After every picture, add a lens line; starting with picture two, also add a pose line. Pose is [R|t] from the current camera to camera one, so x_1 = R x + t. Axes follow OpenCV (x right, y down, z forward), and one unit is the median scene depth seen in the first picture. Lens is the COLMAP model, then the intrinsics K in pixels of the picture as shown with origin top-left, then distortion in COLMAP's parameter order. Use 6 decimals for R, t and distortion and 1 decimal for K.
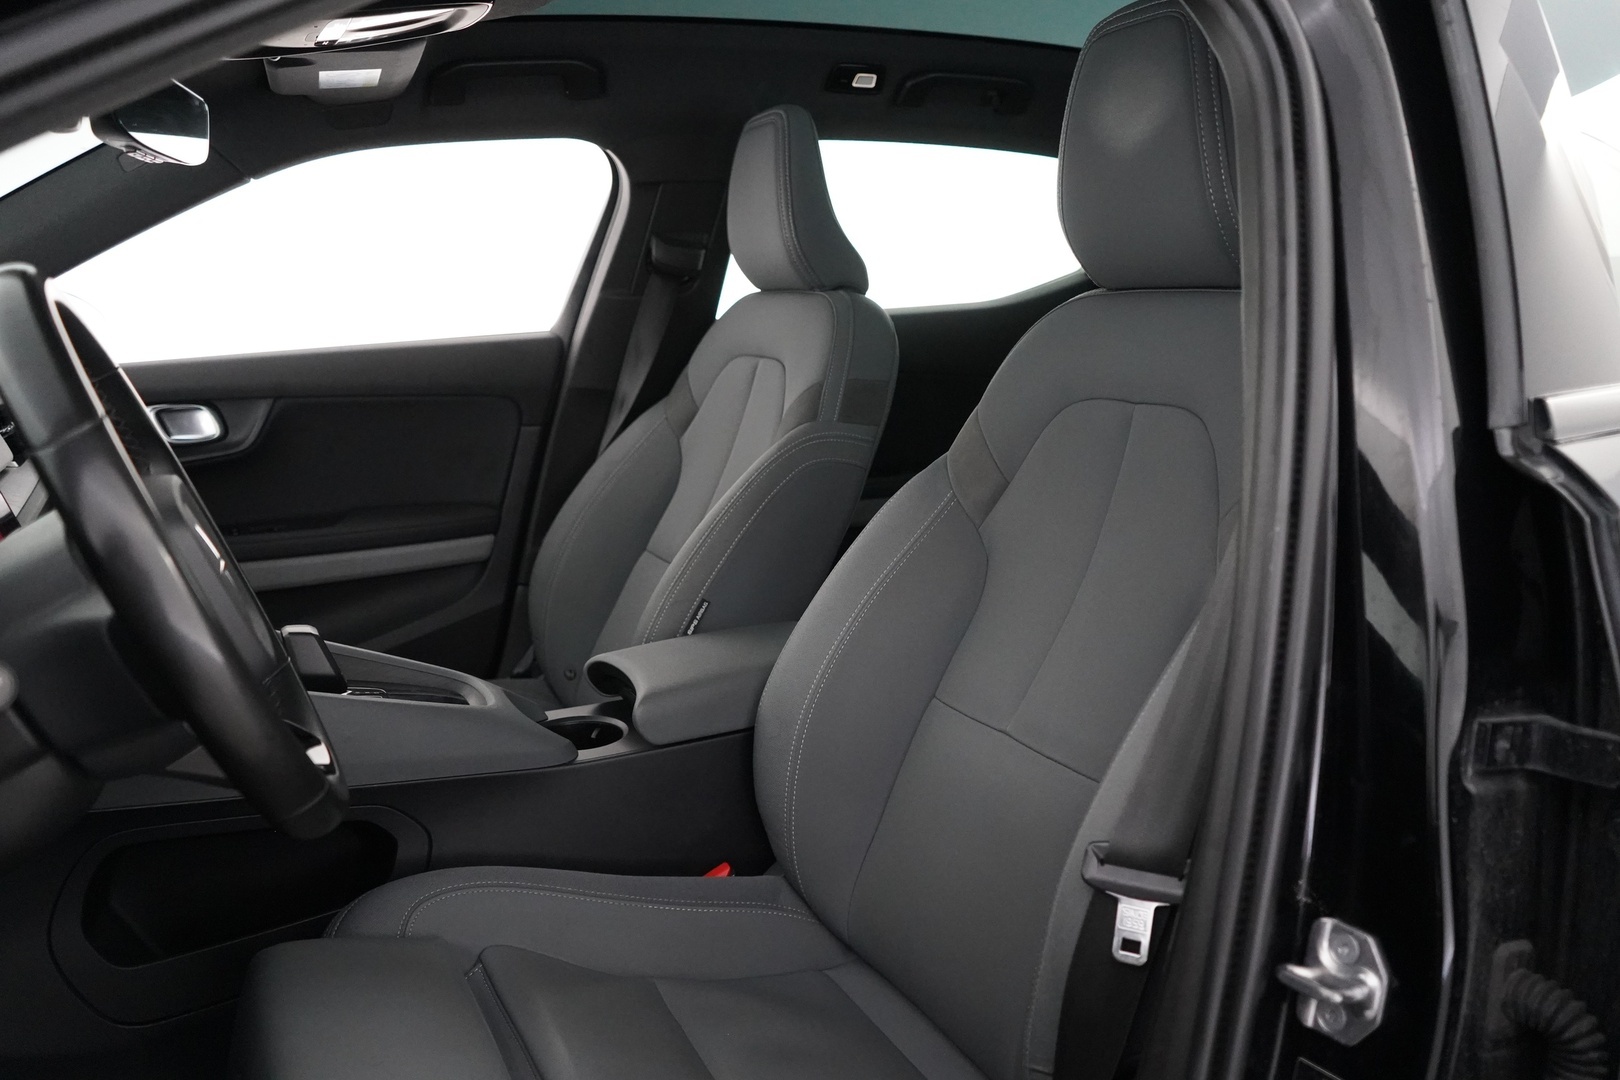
lens RADIAL K [[1380.7, 0, 812.0], [0, 1380.7, 545.2], [0, 0, 1]] dist [-0.007474, 0.103942]
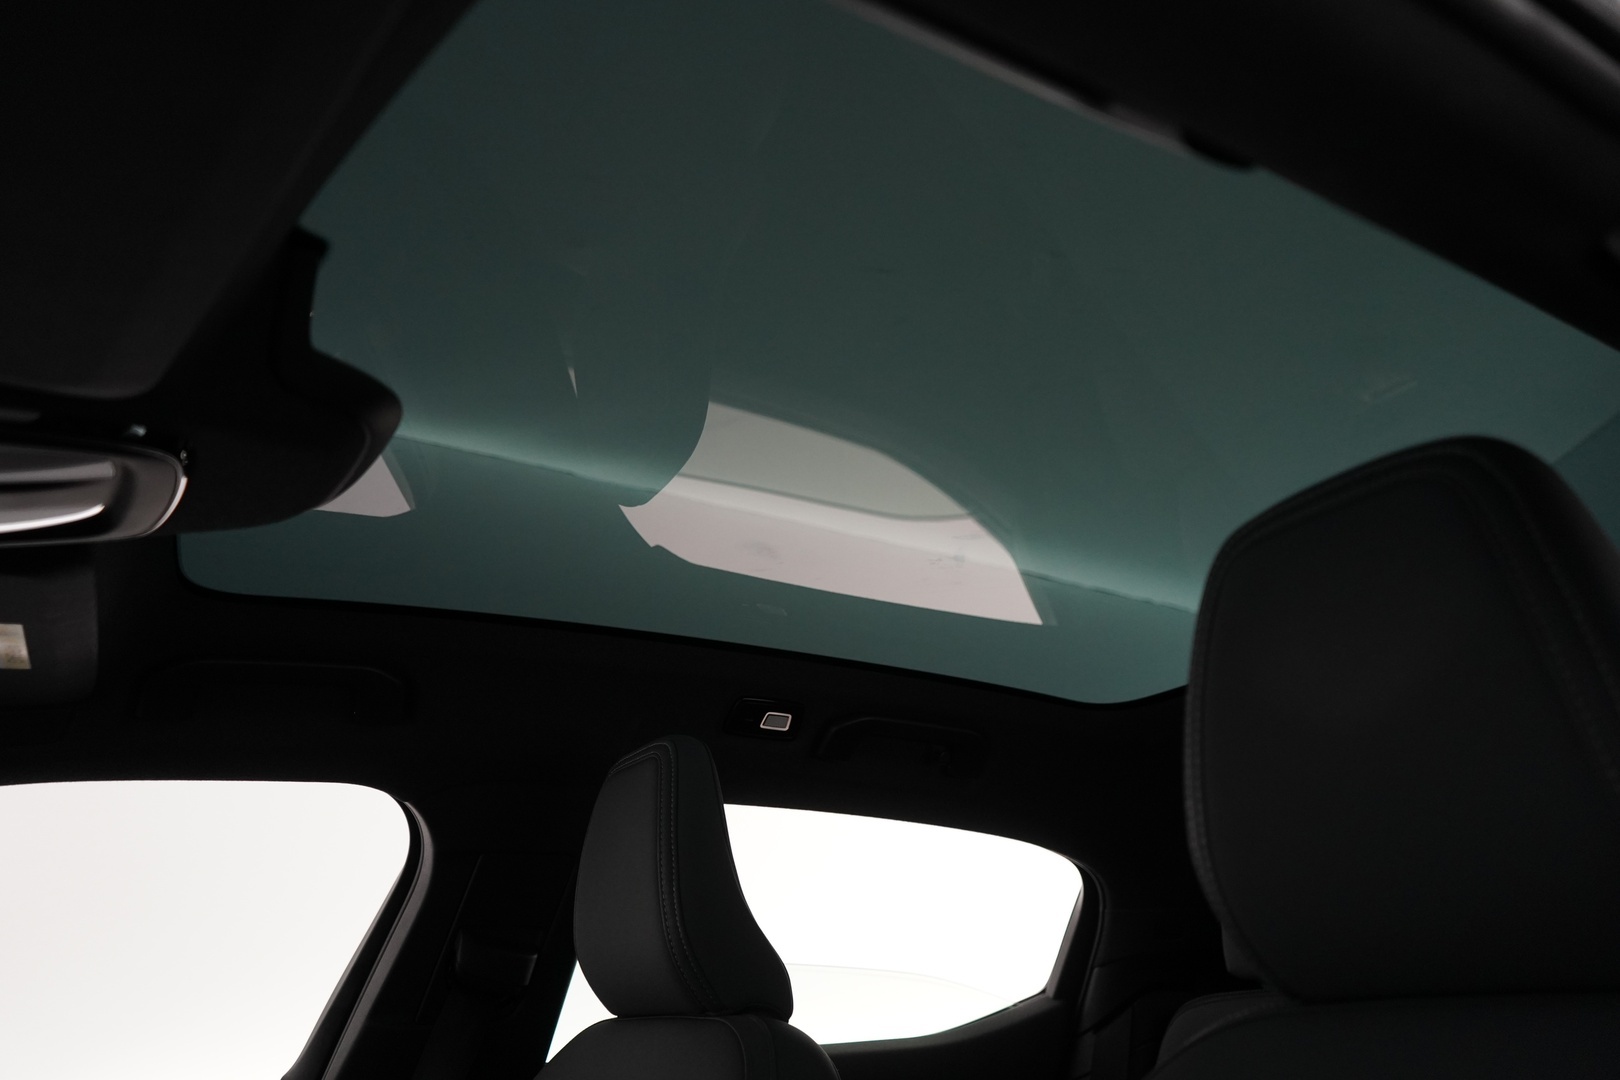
lens RADIAL K [[1380.7, 0, 812.0], [0, 1380.7, 545.2], [0, 0, 1]] dist [-0.007474, 0.103942]
pose [[0.993996, 0.039563, 0.102016, -0.021904], [0.016461, 0.867662, -0.496882, -0.051491], [-0.108174, 0.495578, 0.861801, 0.316923]]
